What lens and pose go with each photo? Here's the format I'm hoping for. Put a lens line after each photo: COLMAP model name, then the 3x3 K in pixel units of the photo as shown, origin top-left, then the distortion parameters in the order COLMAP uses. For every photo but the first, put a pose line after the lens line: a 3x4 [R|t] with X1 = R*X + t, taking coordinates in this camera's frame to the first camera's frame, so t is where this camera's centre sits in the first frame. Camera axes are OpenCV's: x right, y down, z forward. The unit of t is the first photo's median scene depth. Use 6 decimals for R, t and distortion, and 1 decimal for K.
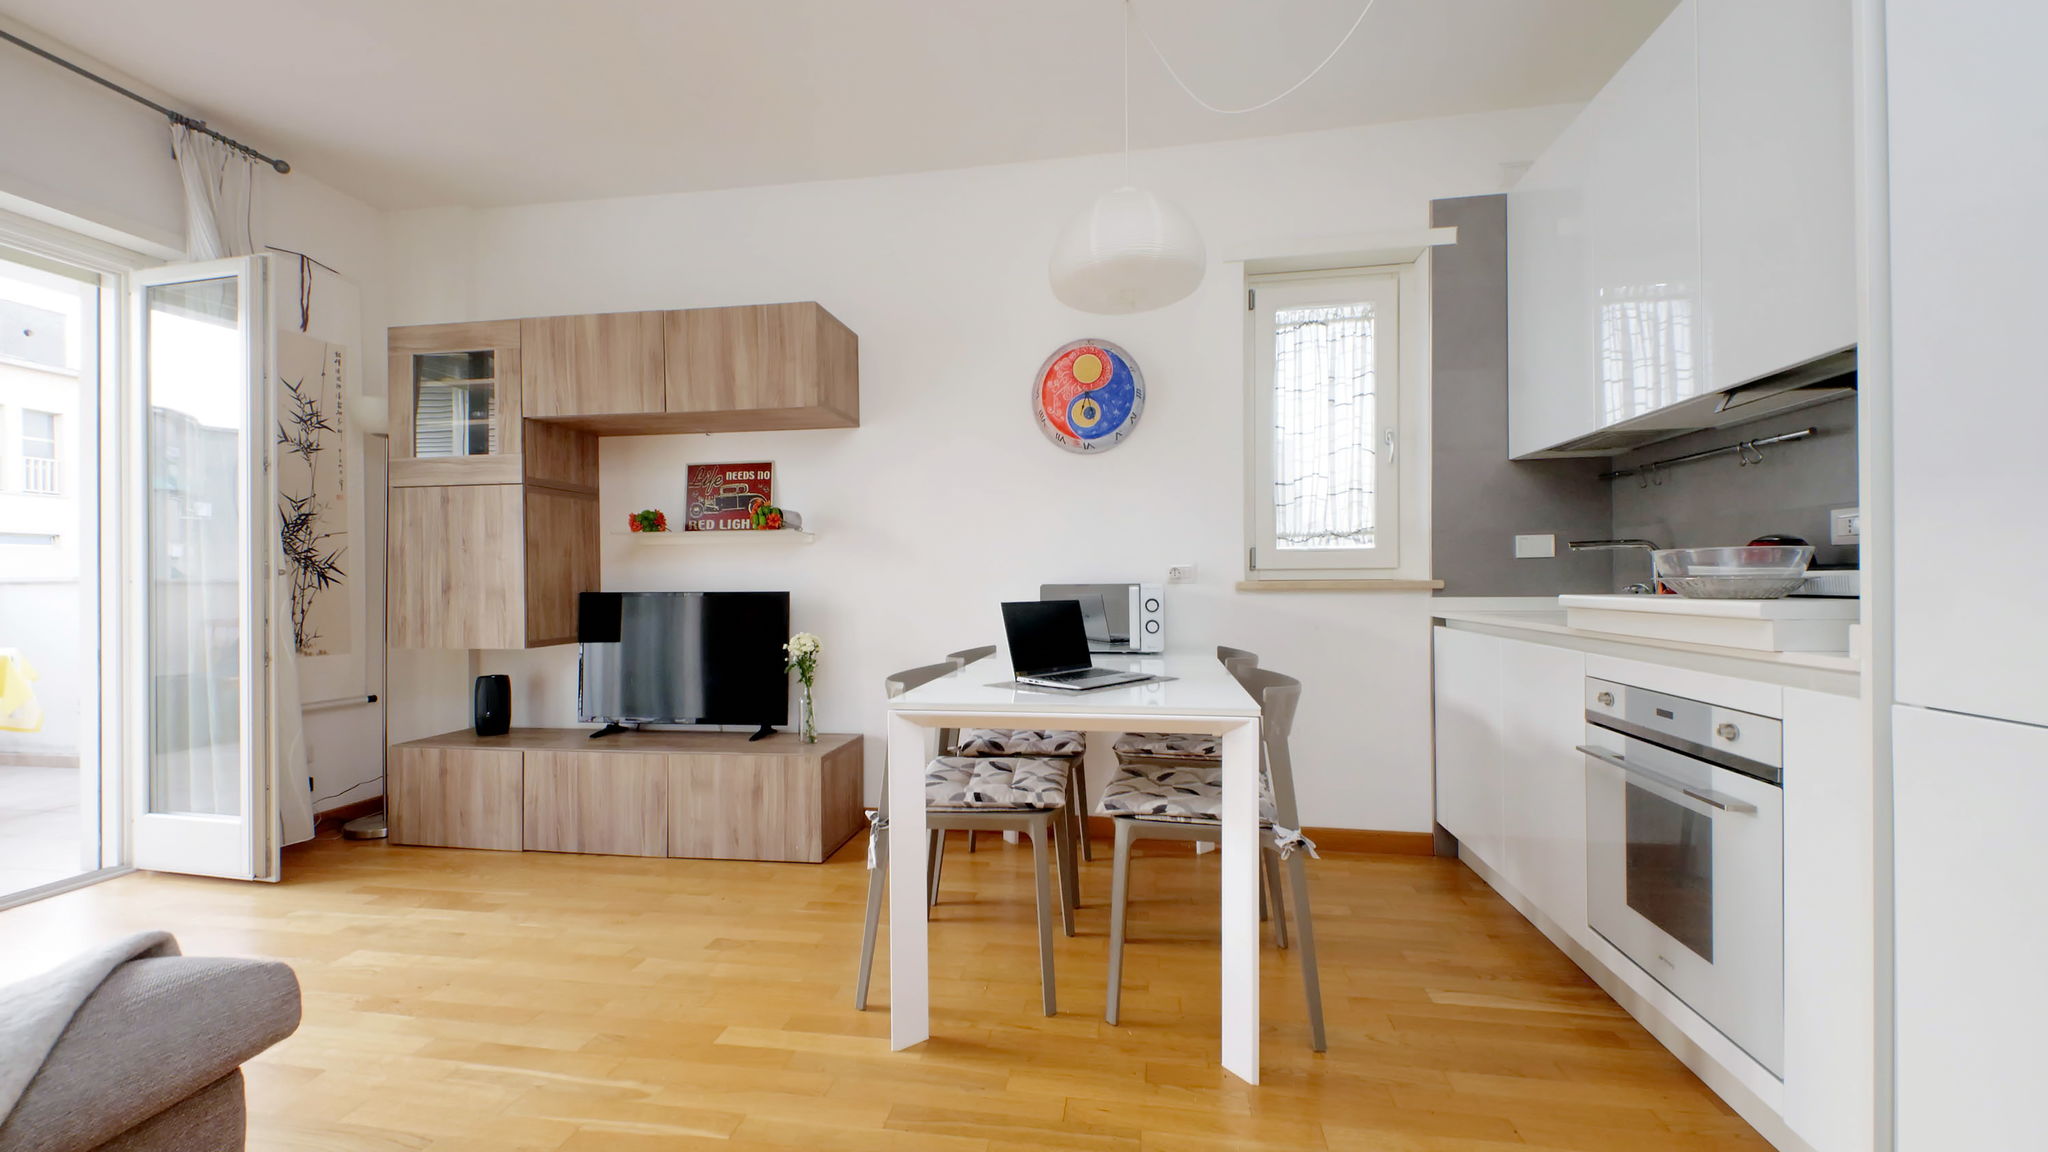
lens RADIAL K [[769.2, 0, 1014.6], [0, 769.2, 583.7], [0, 0, 1]] dist [0.060102, -0.036567]
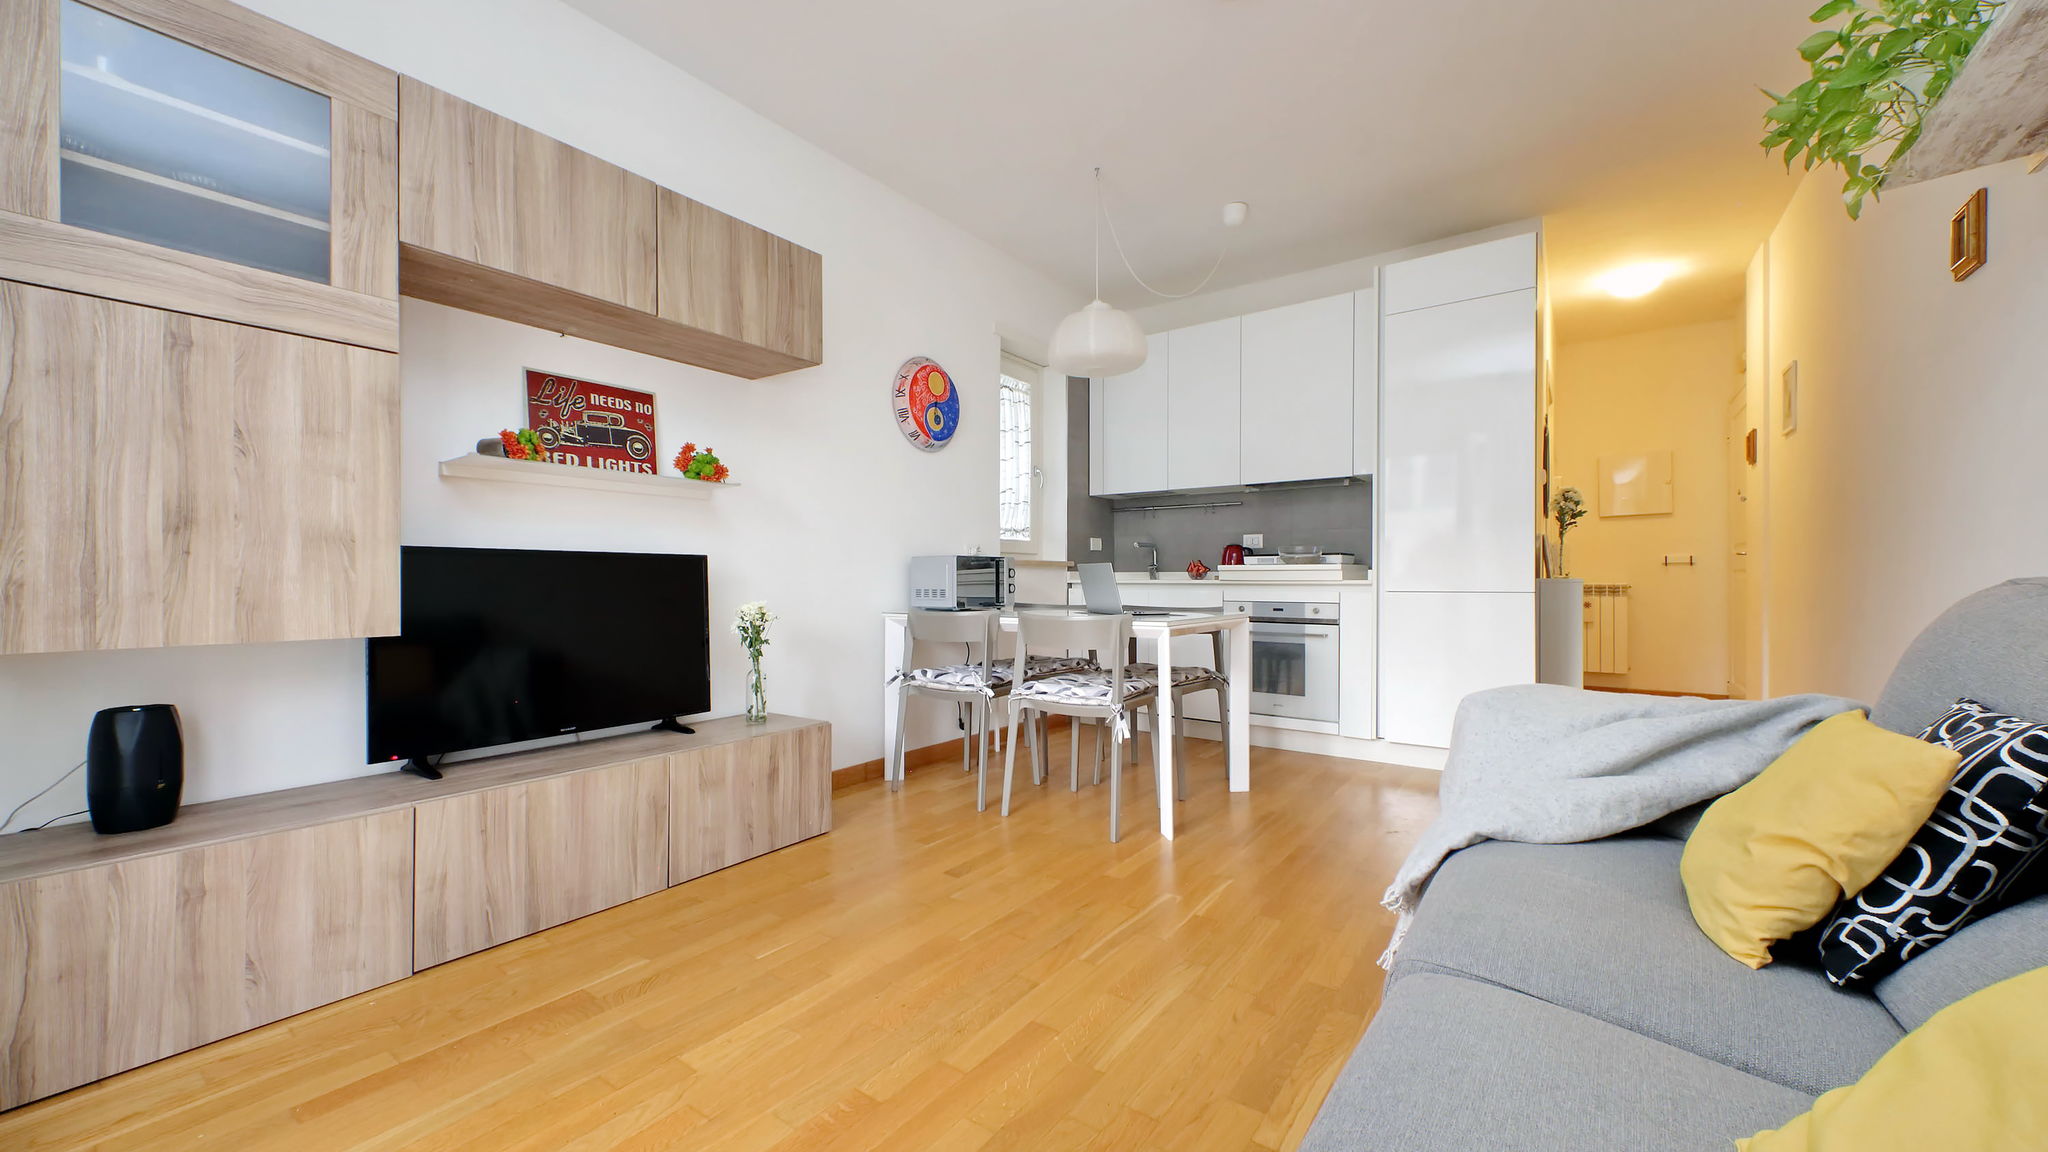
lens RADIAL K [[768.6, 0, 1020.6], [0, 768.6, 581.8], [0, 0, 1]] dist [0.030507, -0.017188]
pose [[0.446377, 0.004958, 0.894832, -0.947646], [-0.002131, 0.999988, -0.004478, 0.044937], [-0.894843, 0.000091, 0.446382, 0.326620]]
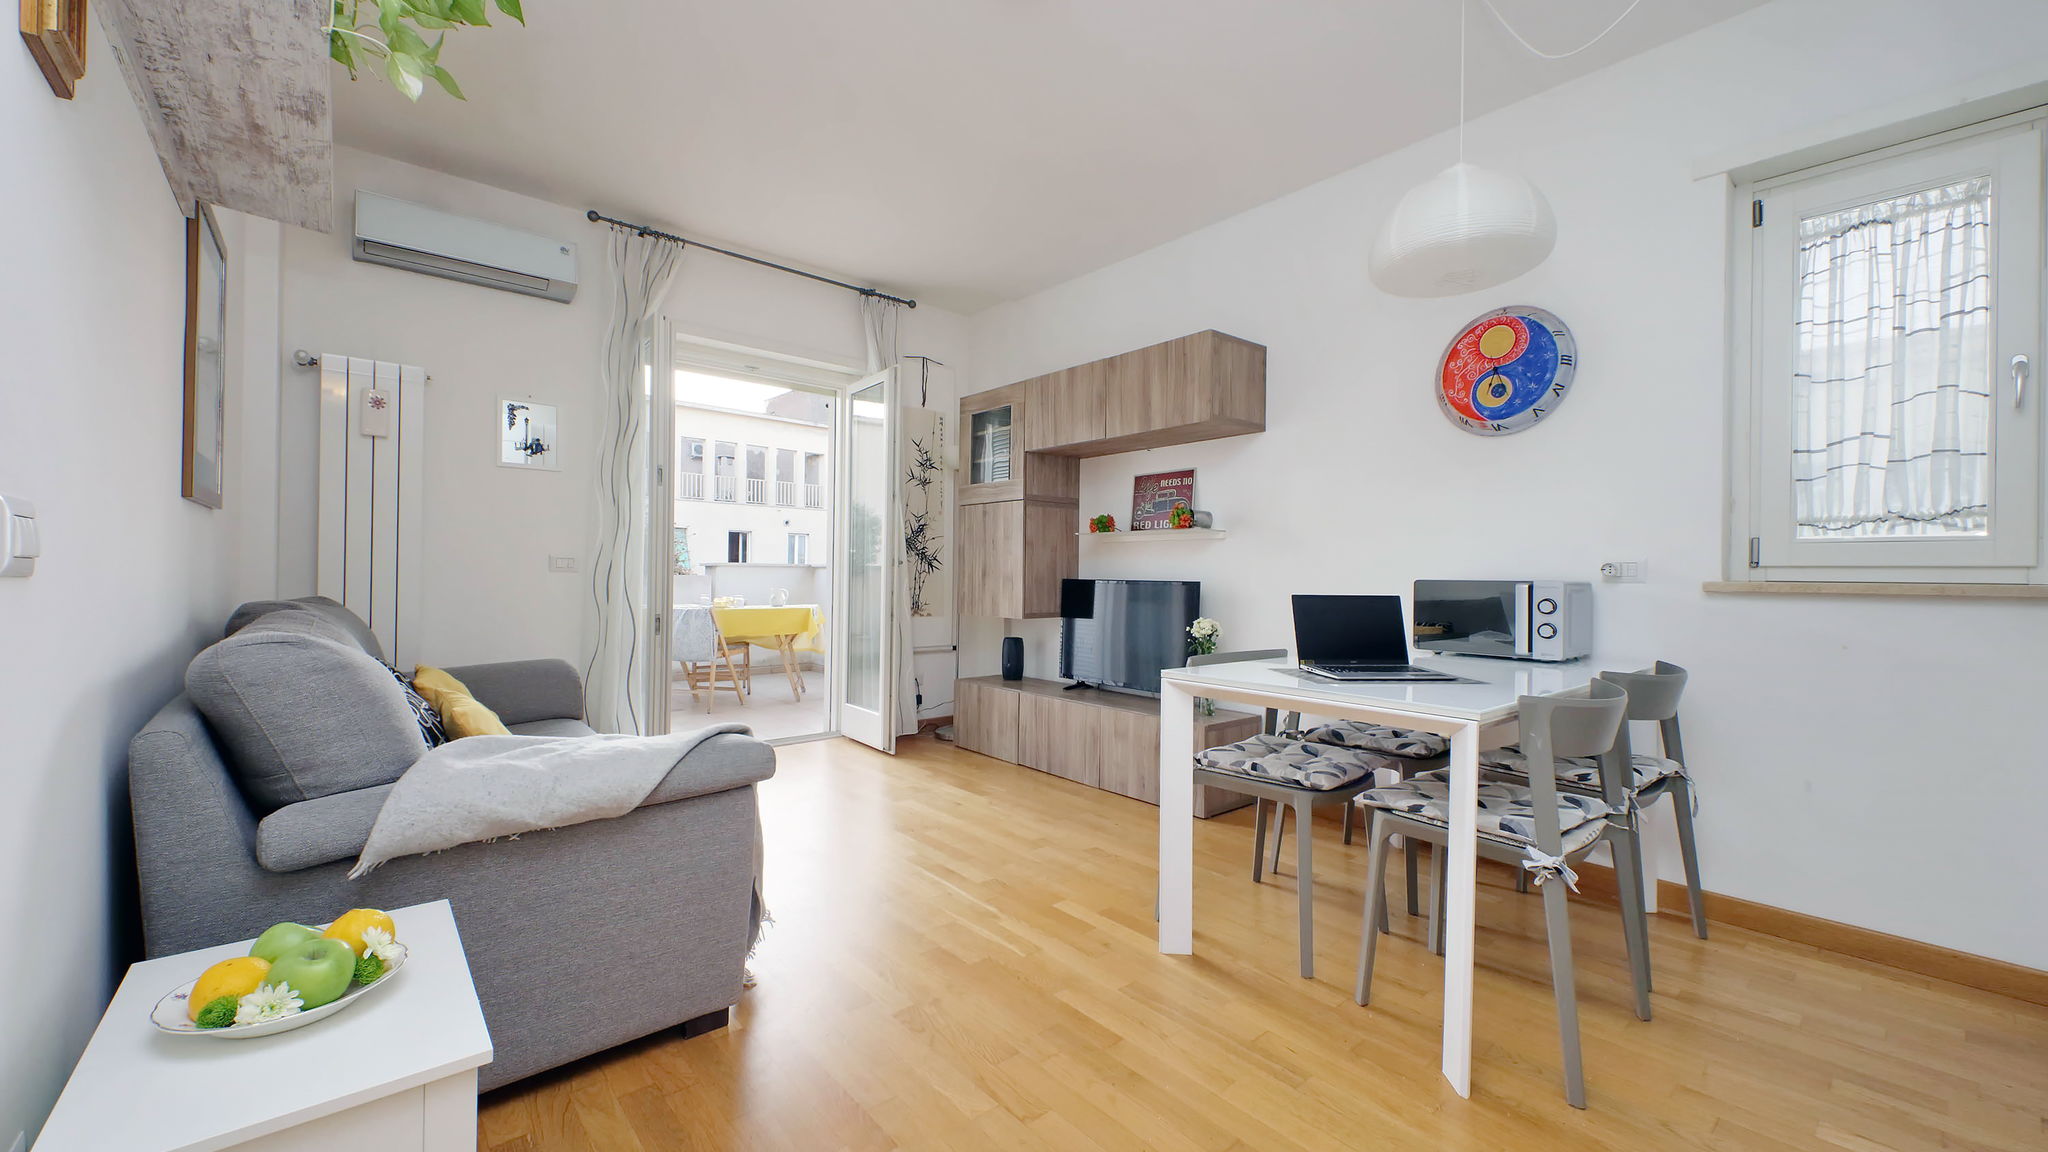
lens RADIAL K [[781.4, 0, 1035.3], [0, 781.4, 576.0], [0, 0, 1]] dist [0.041126, -0.015063]
pose [[0.773786, 0.018197, -0.633185, 0.267112], [-0.018675, 0.999808, 0.005910, -0.000728], [0.633171, 0.007252, 0.773978, -0.053562]]
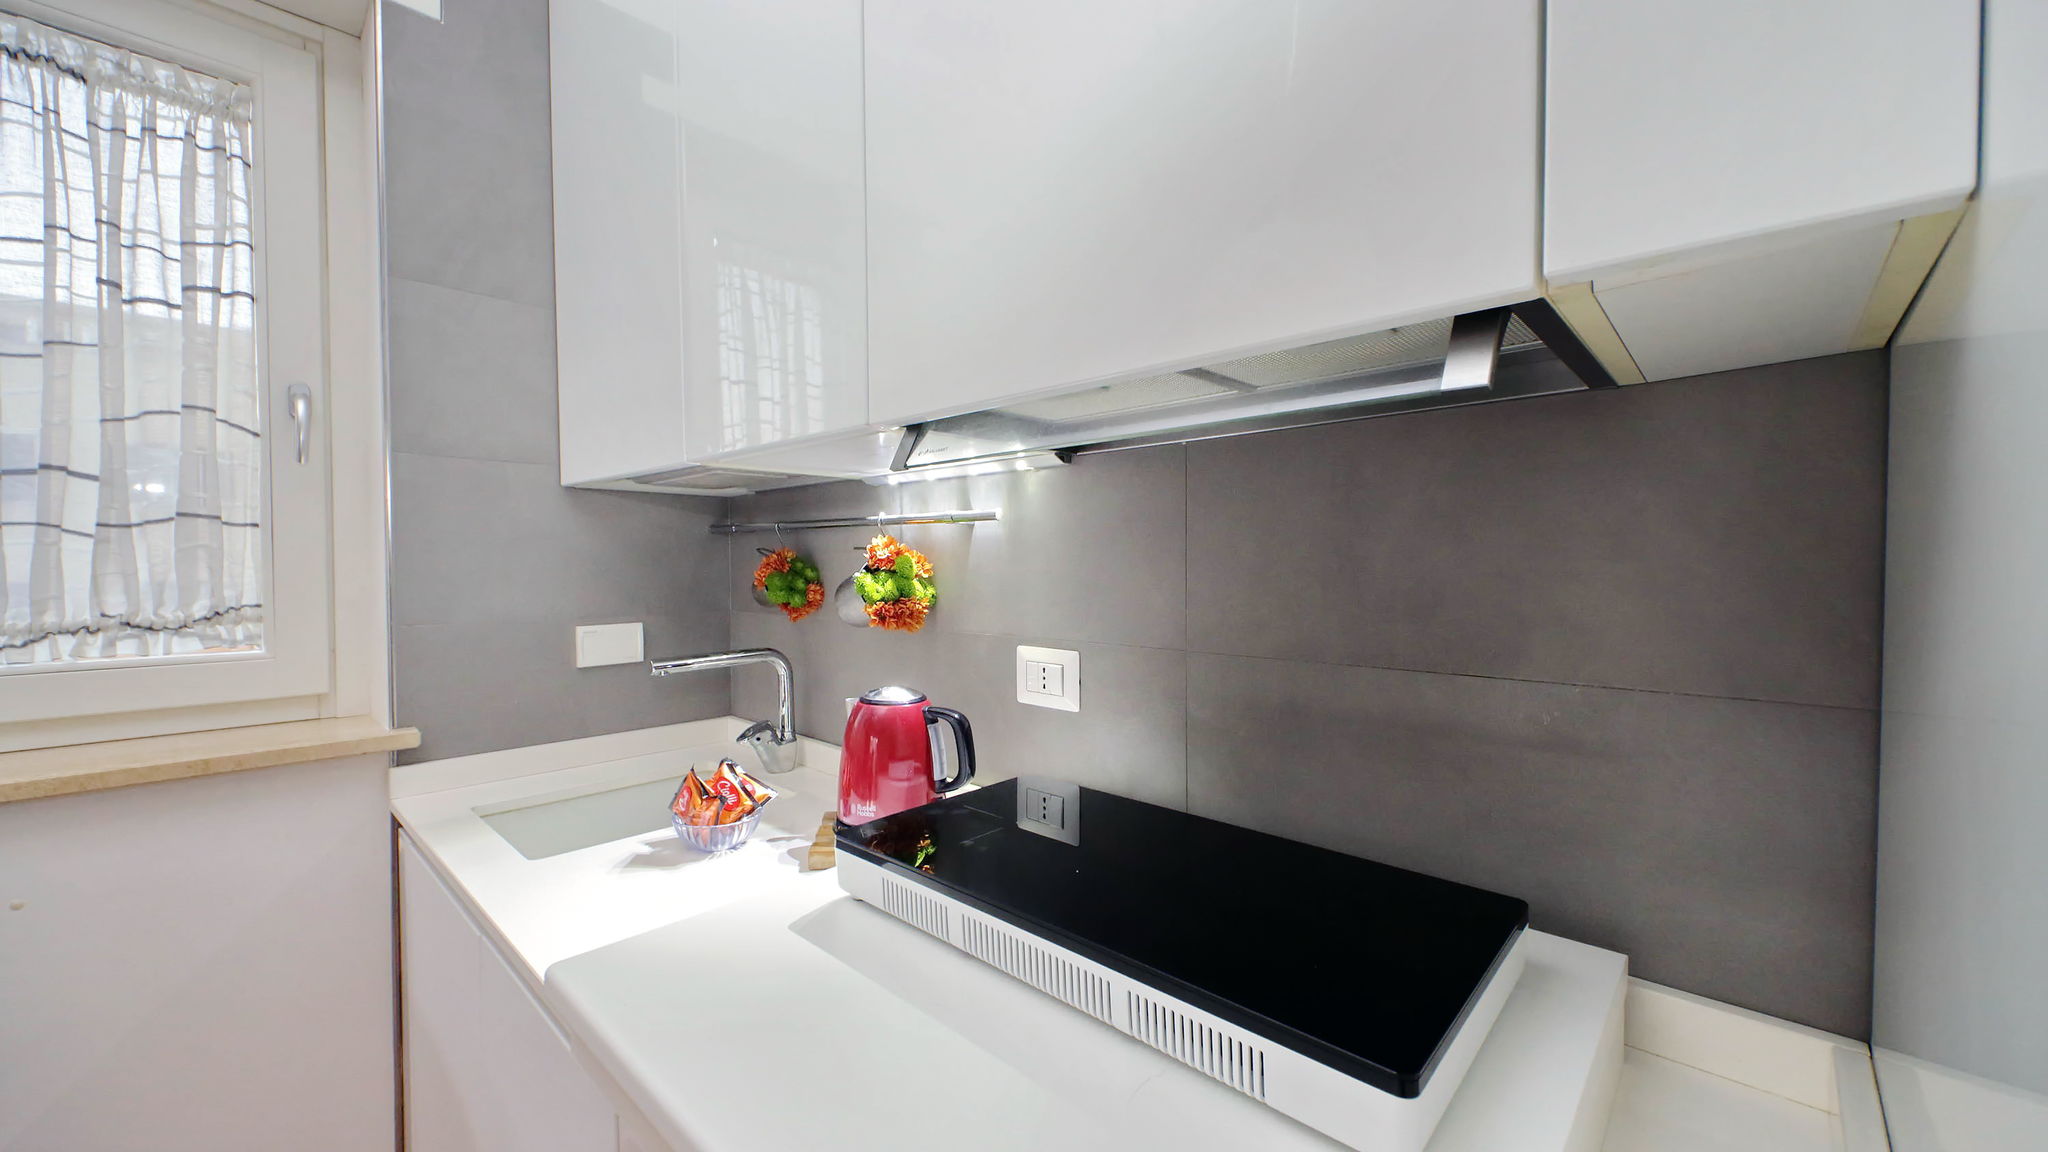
lens RADIAL K [[794.2, 0, 1053.6], [0, 794.2, 580.2], [0, 0, 1]] dist [-0.001018, -0.000338]
pose [[0.537694, -0.009292, 0.843089, 0.326722], [-0.001719, 0.999925, 0.012118, -0.093520], [-0.843138, -0.007965, 0.537638, 0.392732]]
